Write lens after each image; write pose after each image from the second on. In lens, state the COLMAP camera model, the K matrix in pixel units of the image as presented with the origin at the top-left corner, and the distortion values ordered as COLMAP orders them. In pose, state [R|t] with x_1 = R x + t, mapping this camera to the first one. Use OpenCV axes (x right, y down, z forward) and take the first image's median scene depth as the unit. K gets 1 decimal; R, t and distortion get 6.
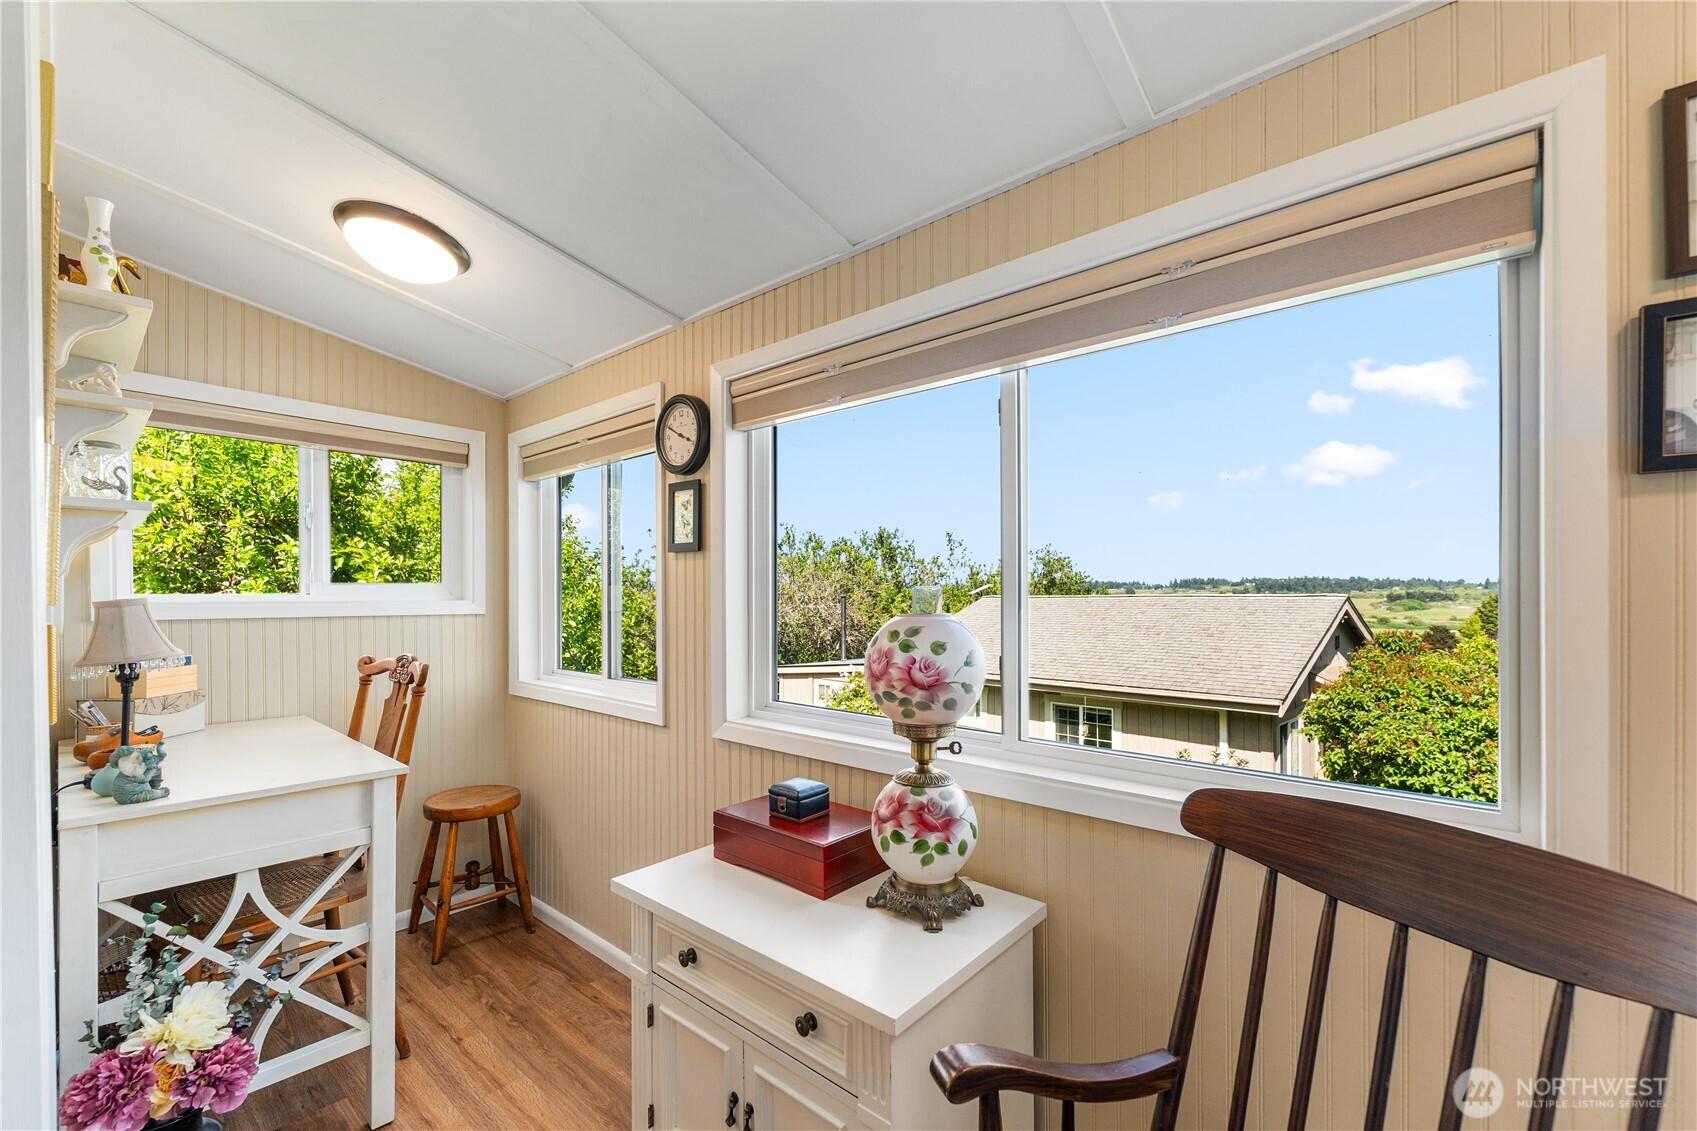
lens RADIAL K [[694.3, 0, 845.3], [0, 694.3, 573.5], [0, 0, 1]] dist [0.000232, -0.000108]
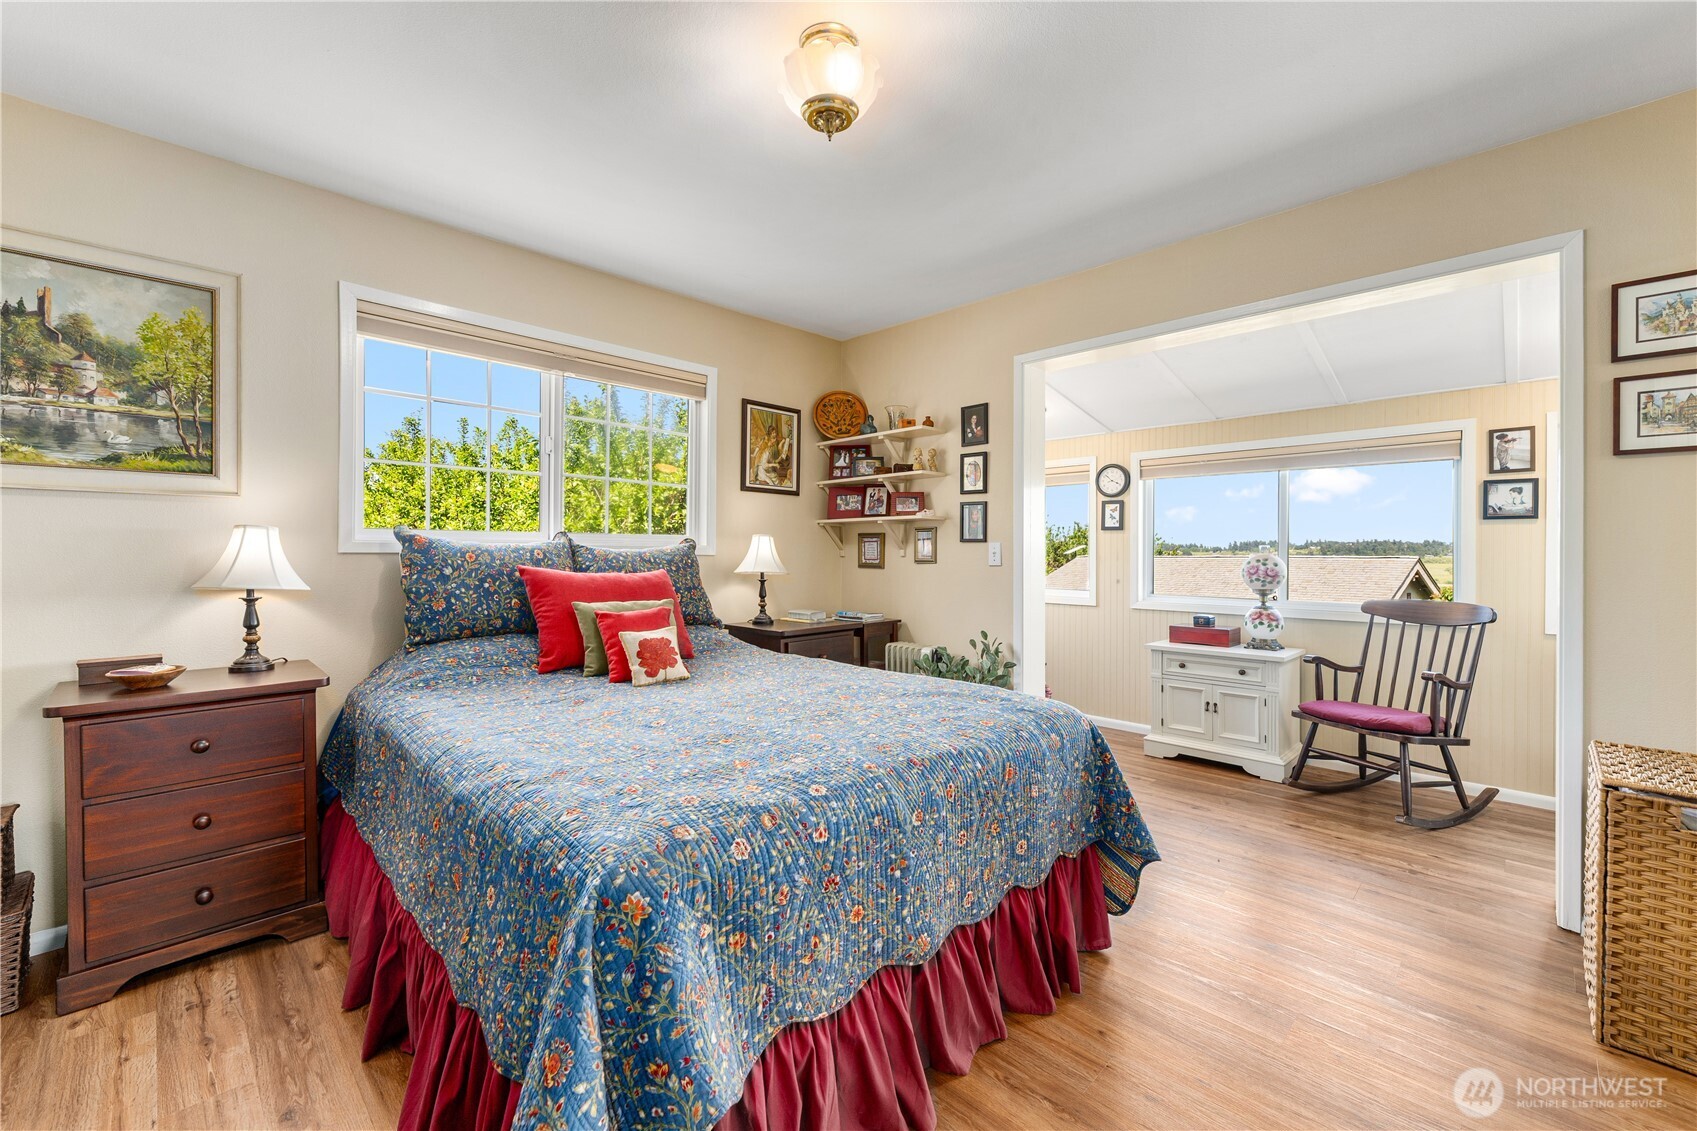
lens RADIAL K [[702.8, 0, 833.4], [0, 702.8, 536.5], [0, 0, 1]] dist [0.002093, 0.000001]
pose [[0.997516, 0.006256, -0.070155, -1.009992], [-0.005960, 0.999972, 0.004421, -0.015542], [0.070181, -0.003992, 0.997526, -1.440317]]
